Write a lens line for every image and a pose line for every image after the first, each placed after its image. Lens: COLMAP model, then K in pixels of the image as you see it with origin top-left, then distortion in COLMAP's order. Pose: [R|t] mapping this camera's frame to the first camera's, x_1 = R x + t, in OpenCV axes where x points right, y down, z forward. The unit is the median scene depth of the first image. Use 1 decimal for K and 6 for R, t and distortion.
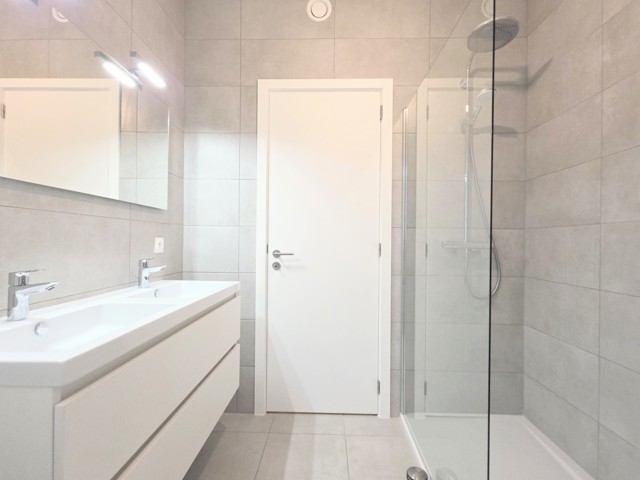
lens RADIAL K [[309.6, 0, 319.3], [0, 309.6, 241.4], [0, 0, 1]] dist [0.011090, -0.004595]
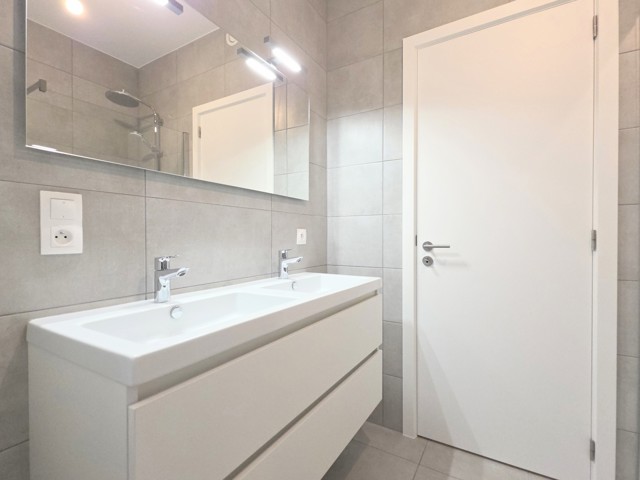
lens RADIAL K [[309.6, 0, 319.5], [0, 309.6, 241.2], [0, 0, 1]] dist [0.011090, -0.004595]
pose [[0.870852, -0.006473, -0.491503, 0.016338], [0.011437, 0.999909, 0.007094, 0.018702], [0.491413, -0.011799, 0.870847, 0.155086]]
